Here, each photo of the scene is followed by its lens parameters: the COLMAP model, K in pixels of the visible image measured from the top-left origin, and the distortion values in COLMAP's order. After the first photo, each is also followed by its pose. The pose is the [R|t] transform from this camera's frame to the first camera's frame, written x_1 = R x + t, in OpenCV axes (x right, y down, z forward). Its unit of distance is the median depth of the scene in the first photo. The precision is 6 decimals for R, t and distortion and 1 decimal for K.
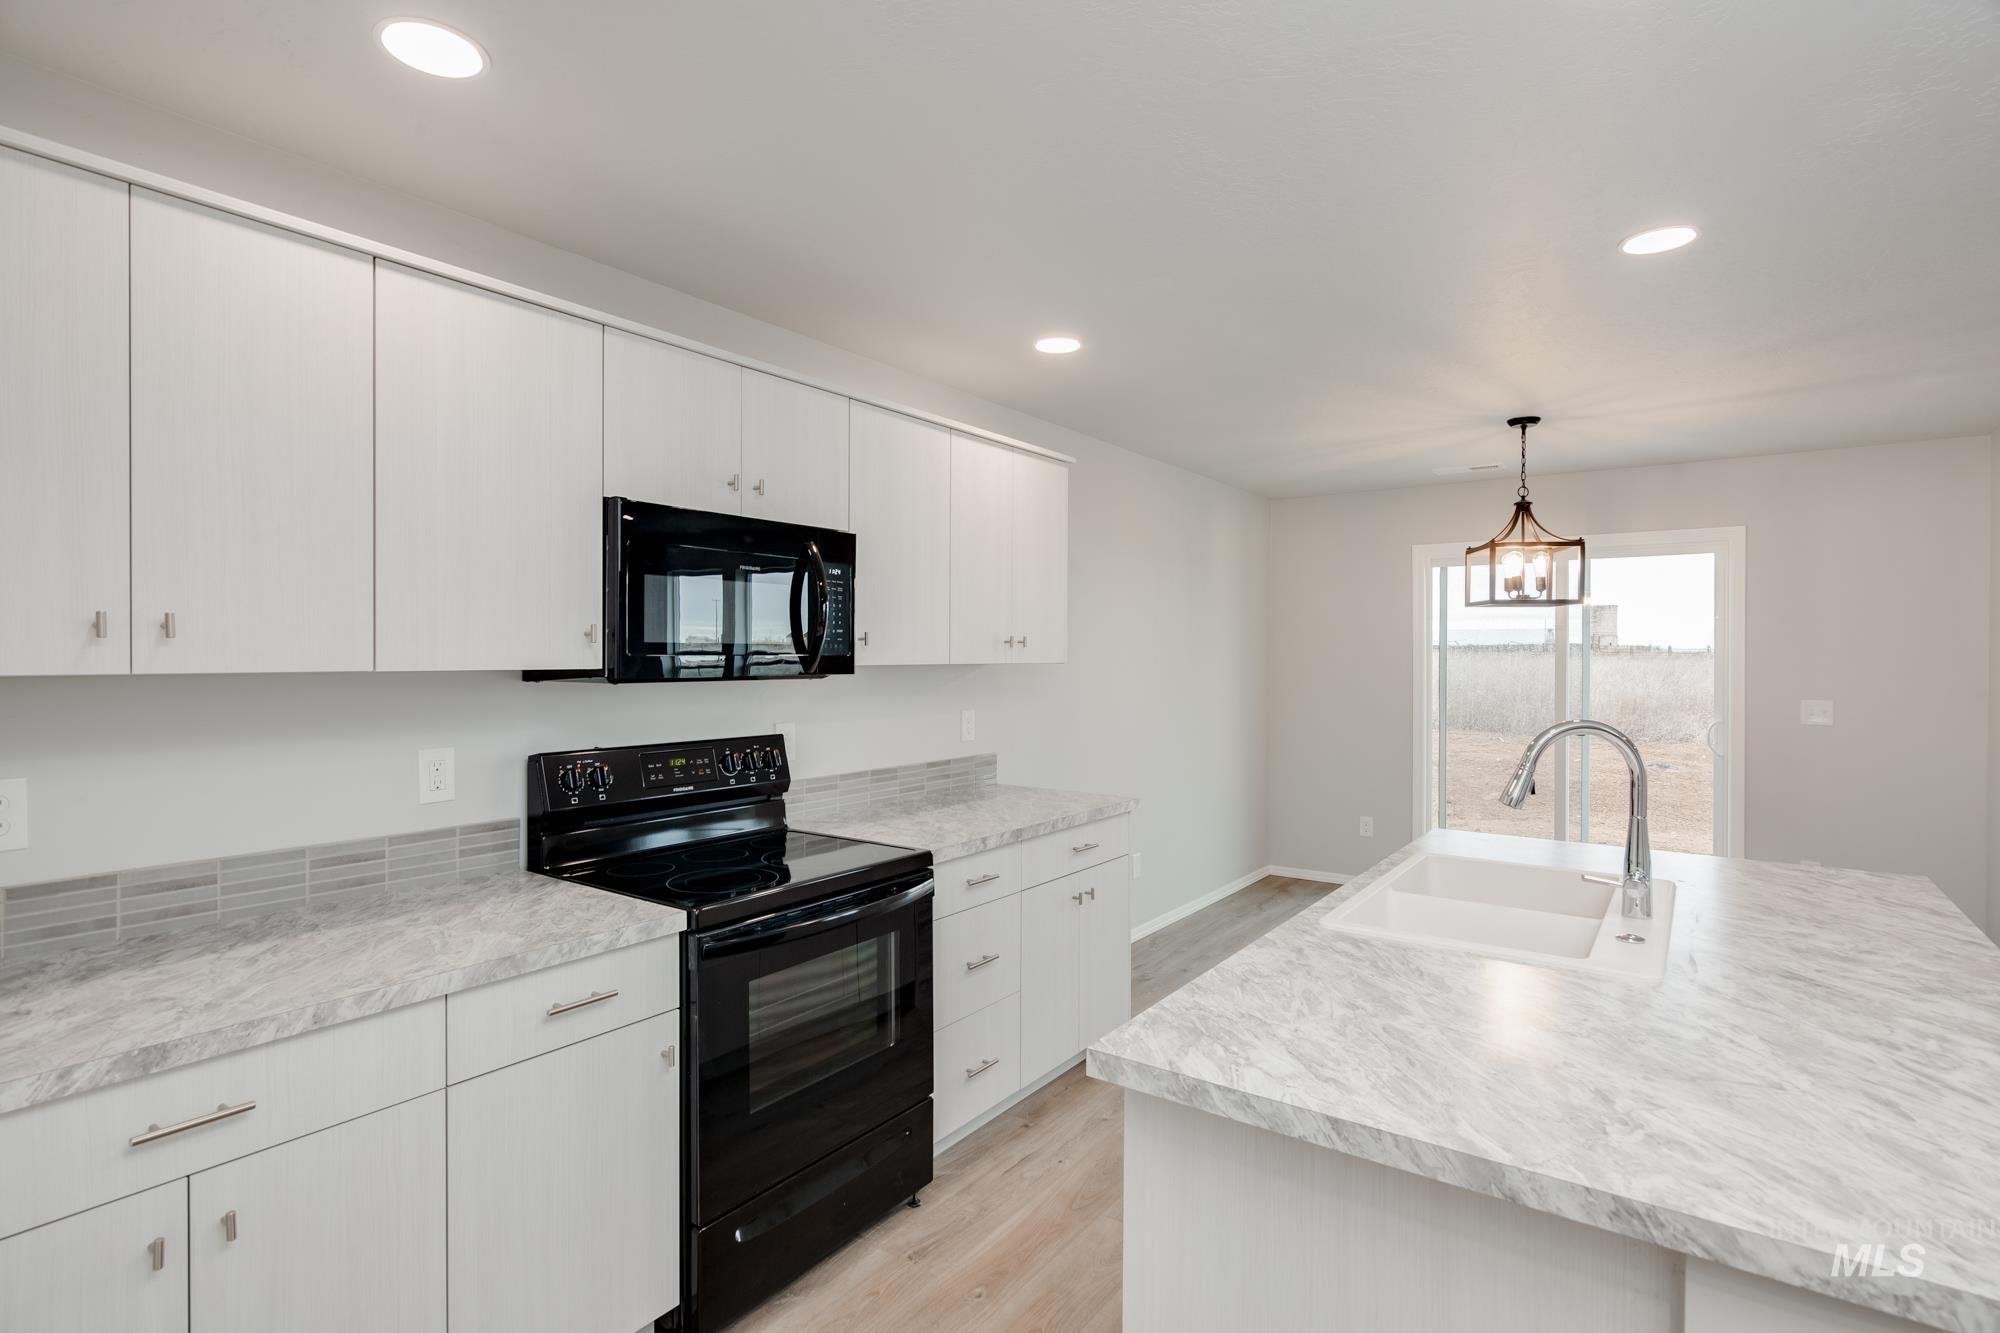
lens RADIAL K [[973.0, 0, 991.5], [0, 973.0, 660.8], [0, 0, 1]] dist [-0.000885, -0.000259]
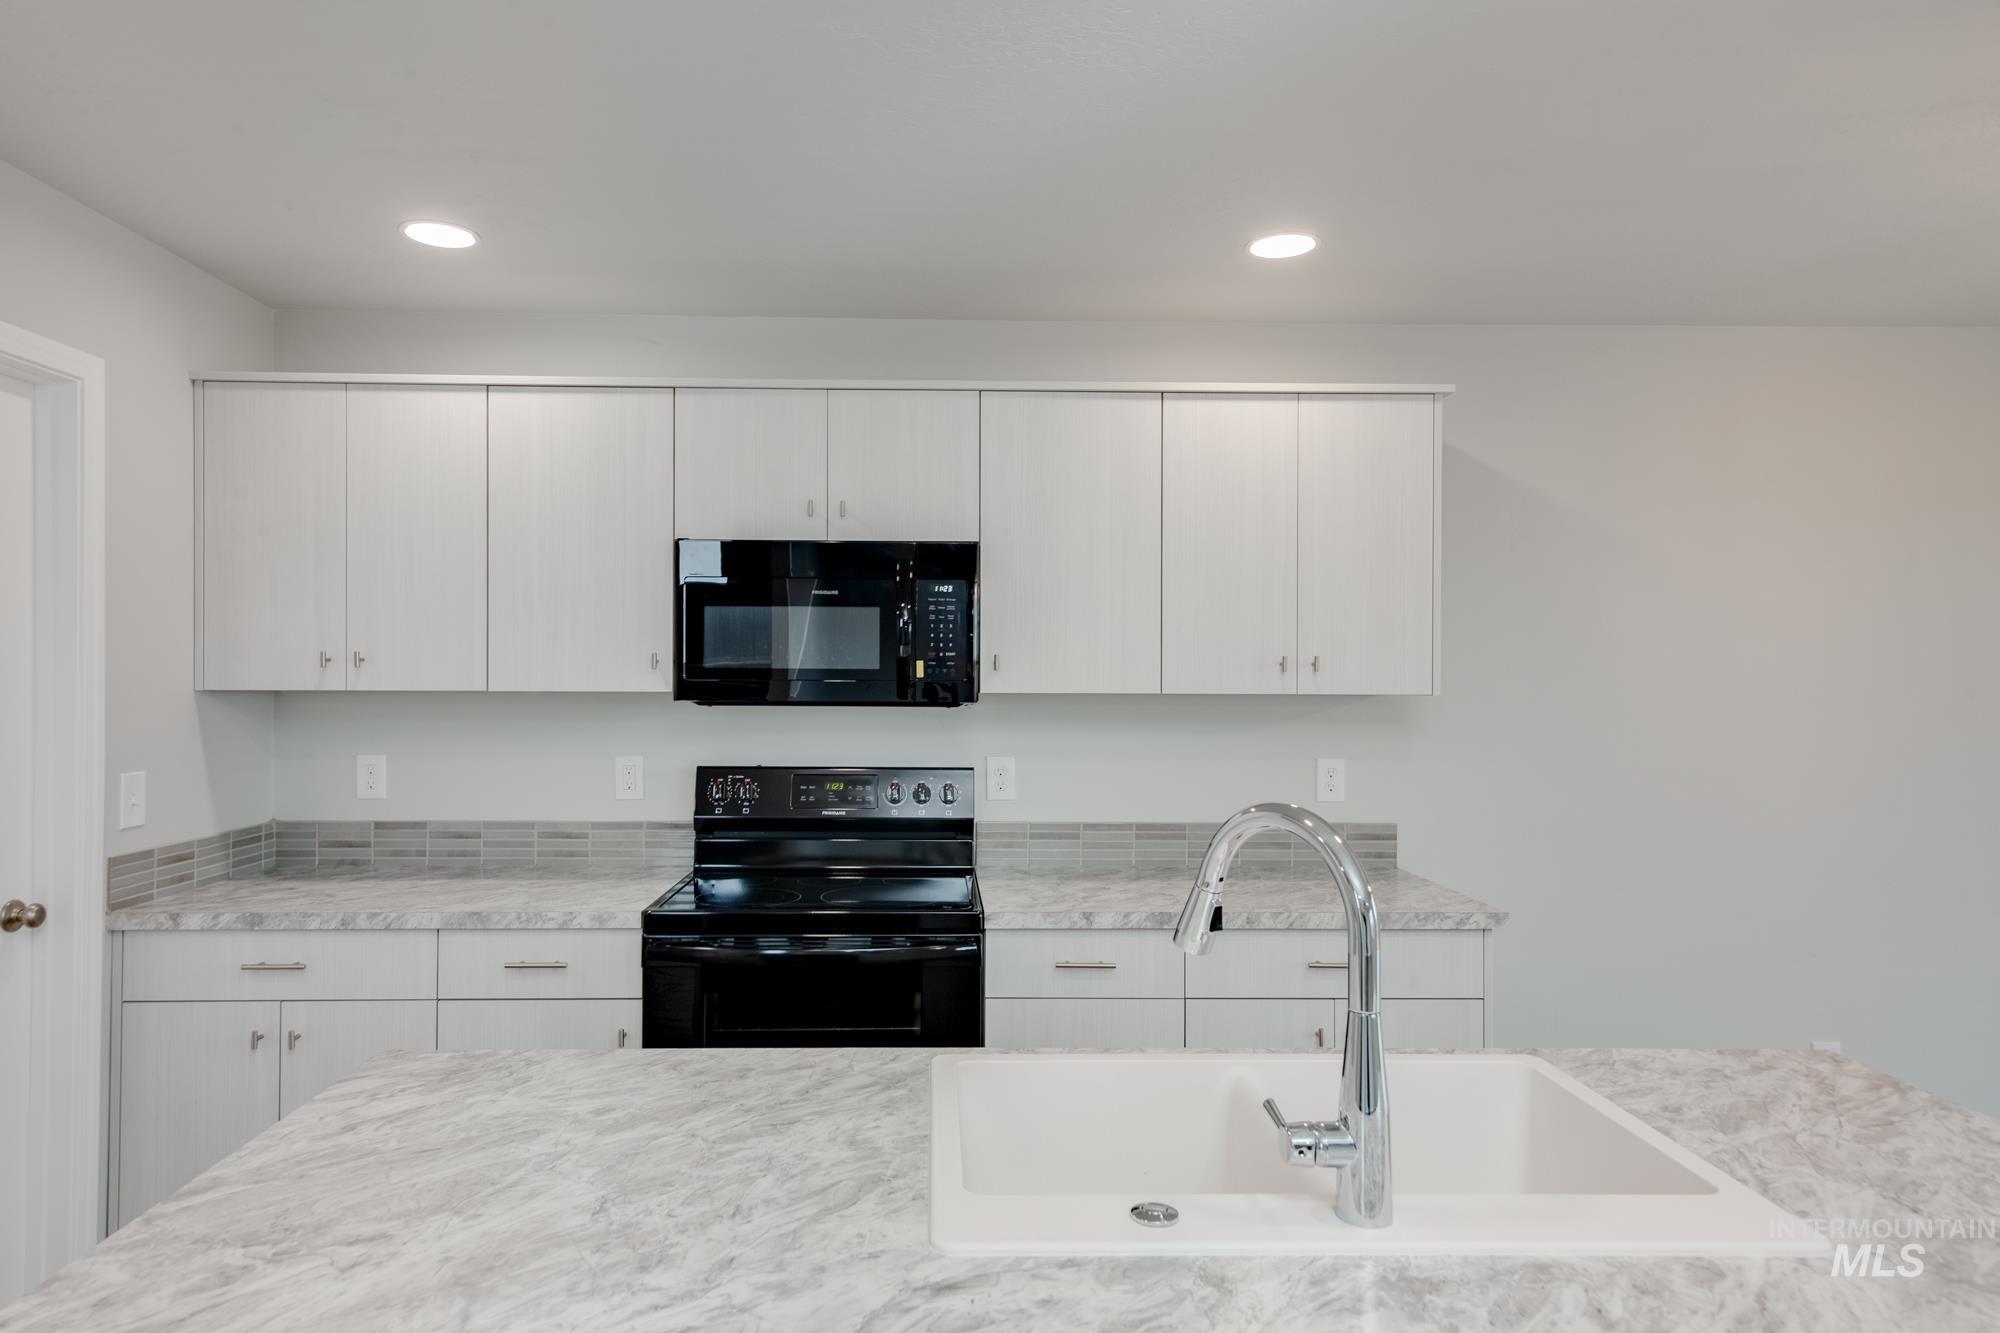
lens RADIAL K [[1198.1, 0, 969.0], [0, 1198.1, 673.7], [0, 0, 1]] dist [0.019904, 0.001442]
pose [[0.609912, -0.003799, -0.792460, 0.913911], [-0.008976, 0.999891, -0.011702, 0.000282], [0.792418, 0.014250, 0.609812, 0.422768]]
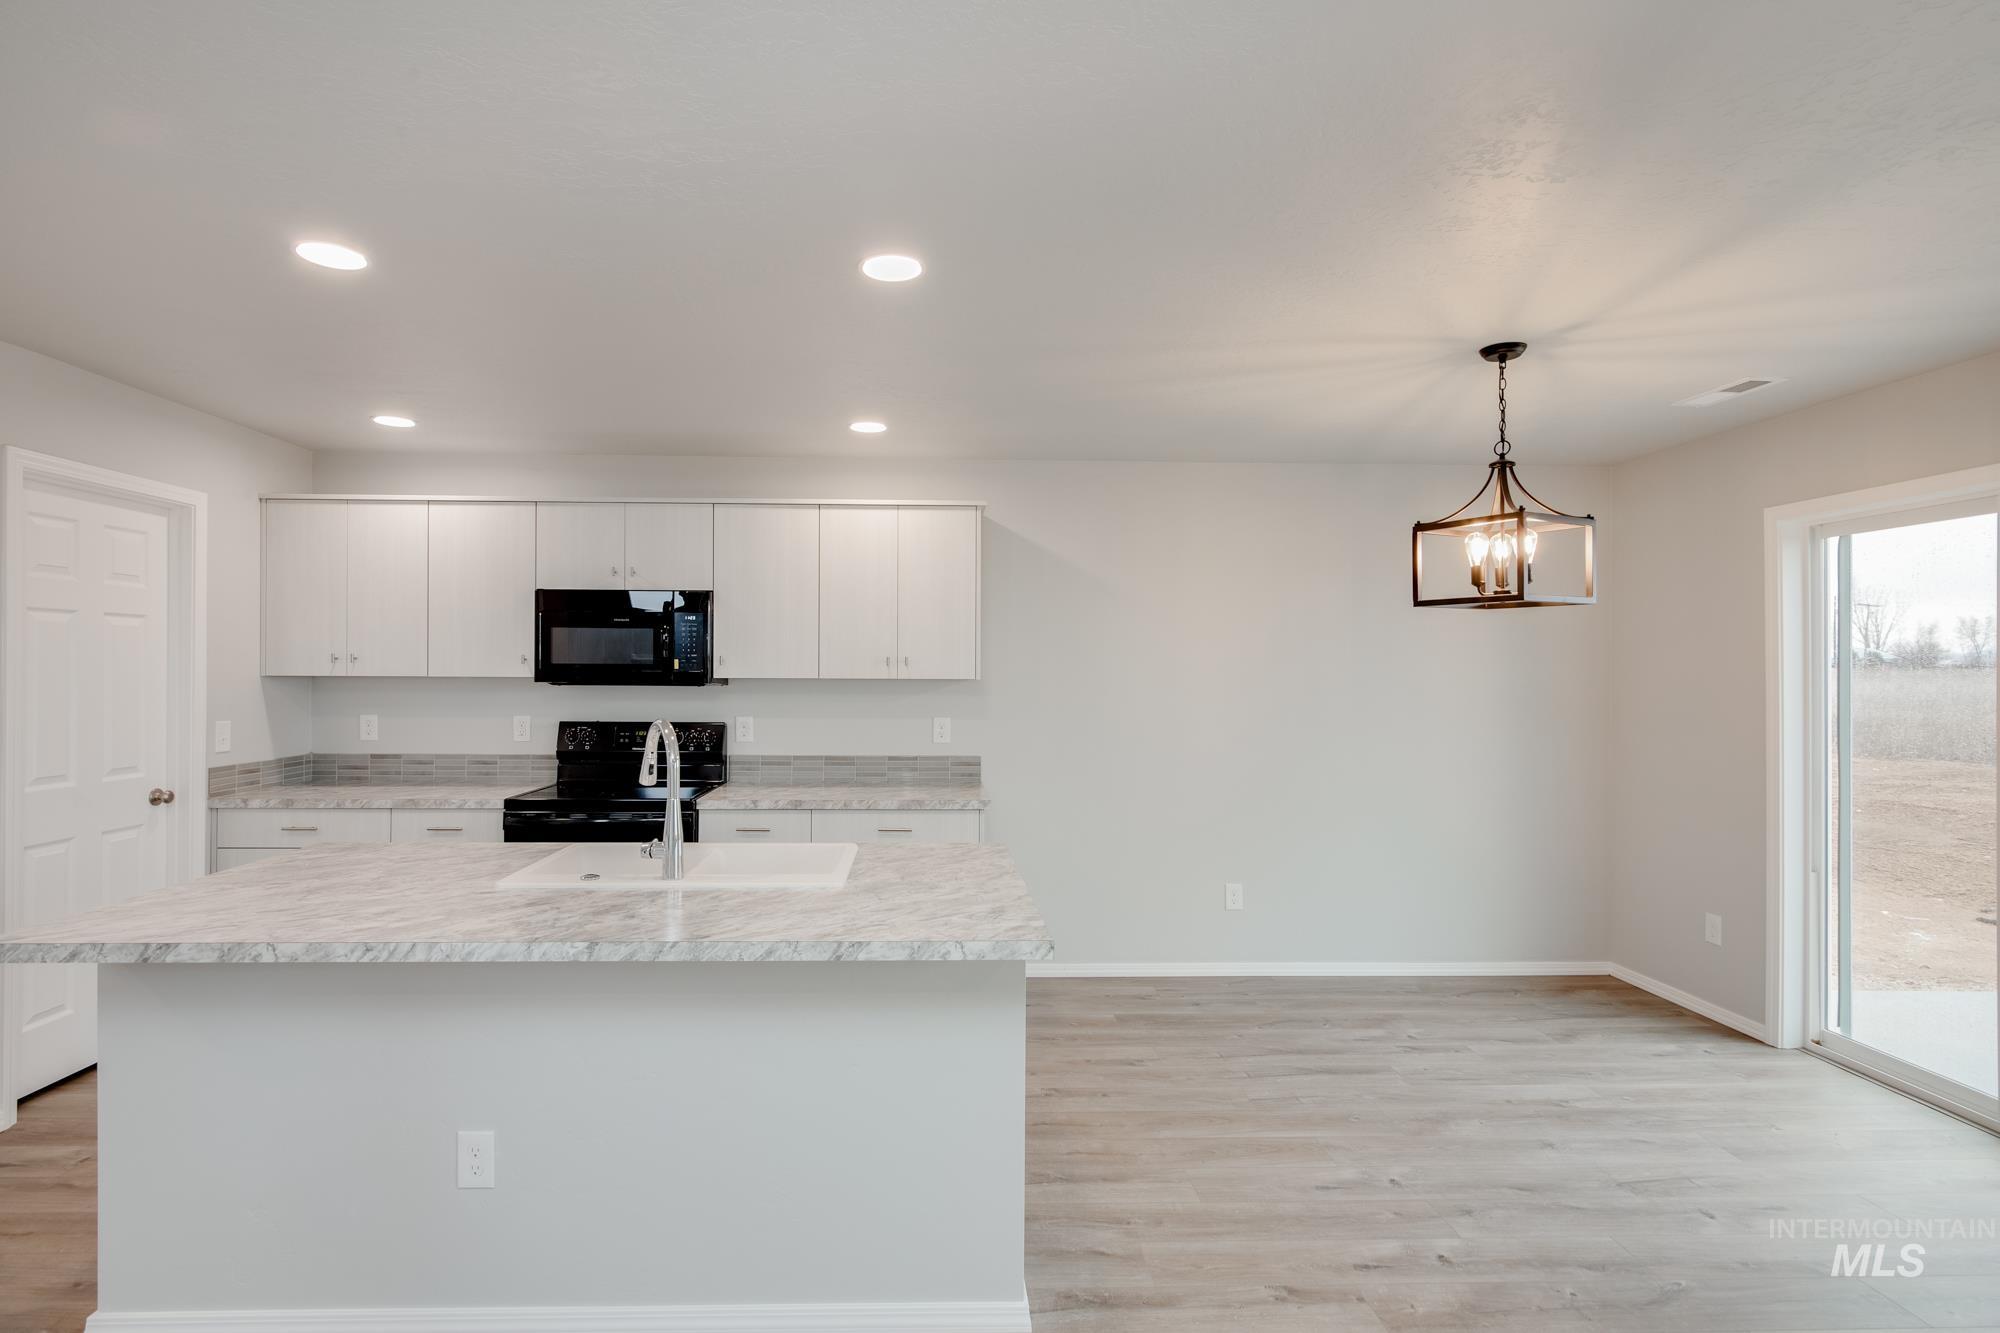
lens RADIAL K [[970.8, 0, 957.2], [0, 970.8, 667.3], [0, 0, 1]] dist [-0.002669, -0.000628]
pose [[0.617511, -0.003942, -0.786552, 1.662123], [-0.009718, 0.999873, -0.012640, 0.004670], [0.786502, 0.015449, 0.617394, 0.462488]]
